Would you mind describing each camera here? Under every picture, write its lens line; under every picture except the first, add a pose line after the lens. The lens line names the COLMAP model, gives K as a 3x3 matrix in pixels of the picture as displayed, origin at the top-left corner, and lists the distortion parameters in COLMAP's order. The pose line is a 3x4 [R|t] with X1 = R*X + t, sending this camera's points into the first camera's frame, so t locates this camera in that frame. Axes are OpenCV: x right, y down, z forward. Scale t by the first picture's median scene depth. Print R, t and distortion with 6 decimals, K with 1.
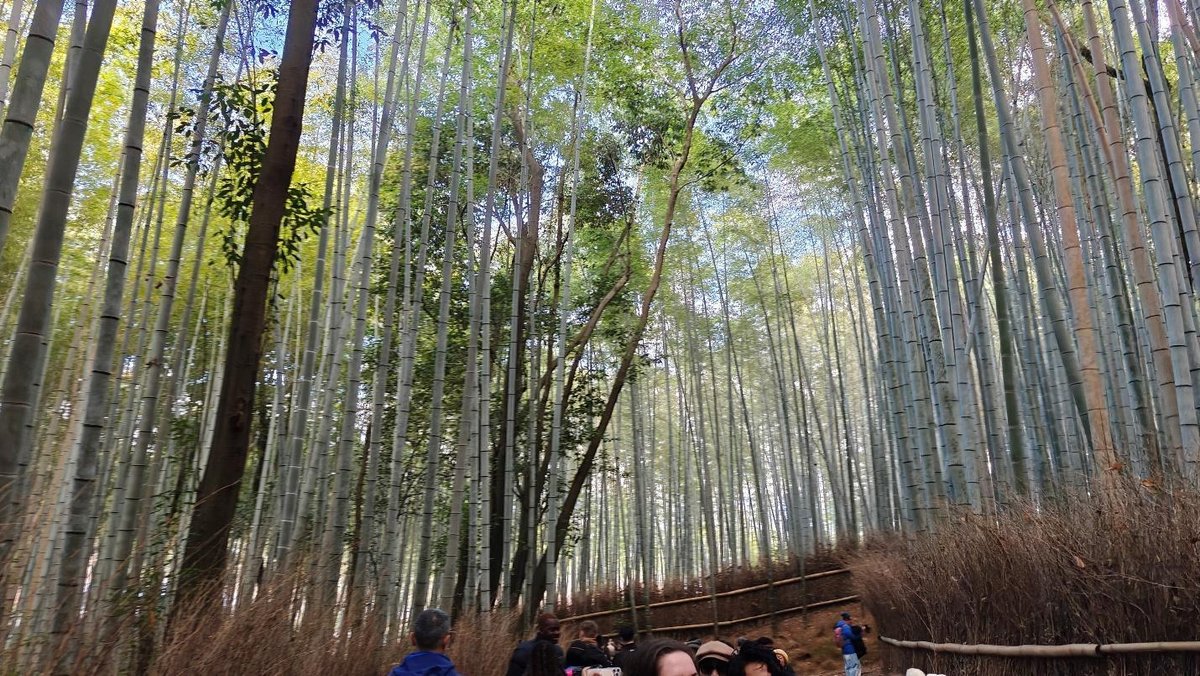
lens RADIAL K [[792.0, 0, 603.0], [0, 792.0, 333.8], [0, 0, 1]] dist [0.045135, -0.046672]
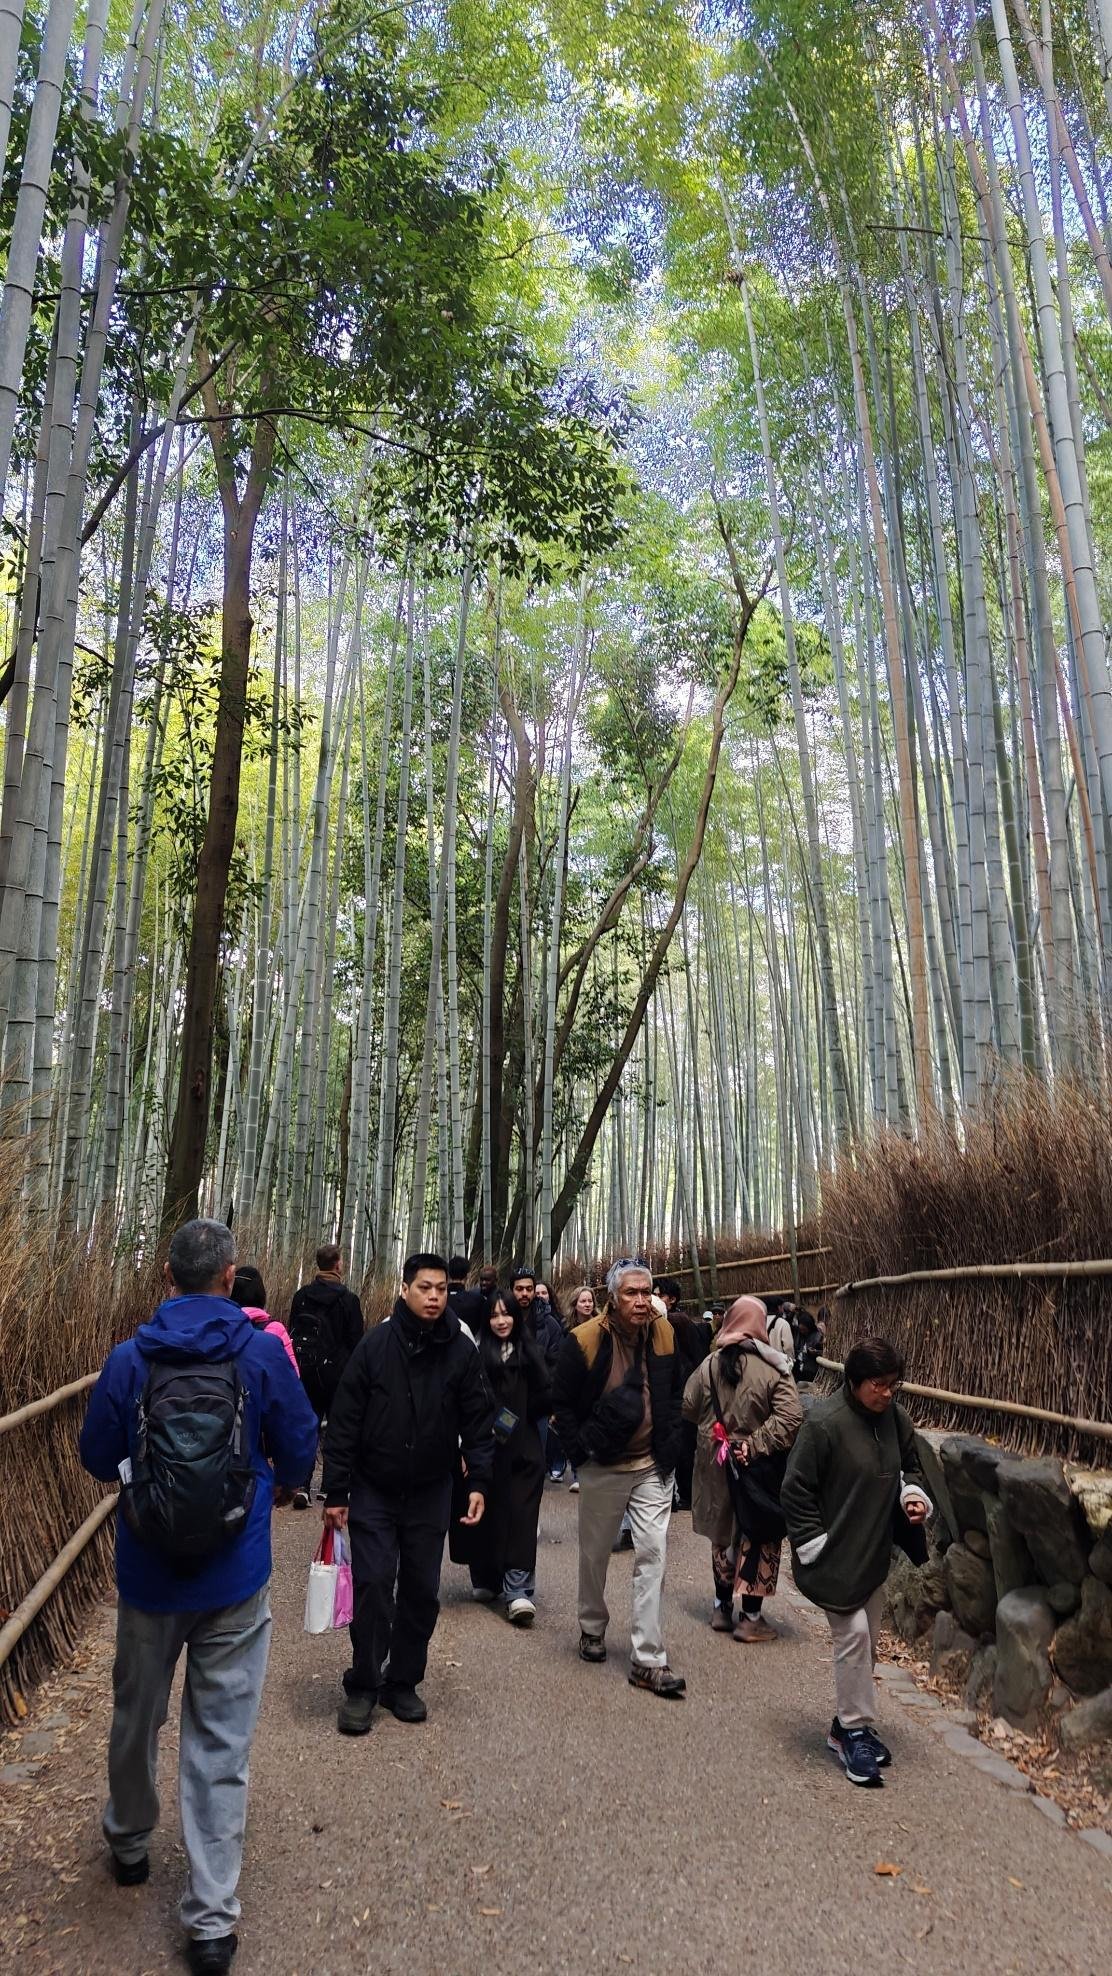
lens RADIAL K [[1304.1, 0, 566.9], [0, 1304.1, 957.3], [0, 0, 1]] dist [0.045135, -0.046672]
pose [[0.989586, -0.026077, -0.141558, 0.125627], [0.038730, 0.995423, 0.087373, -0.085192], [0.138632, -0.091946, 0.986067, -0.284741]]
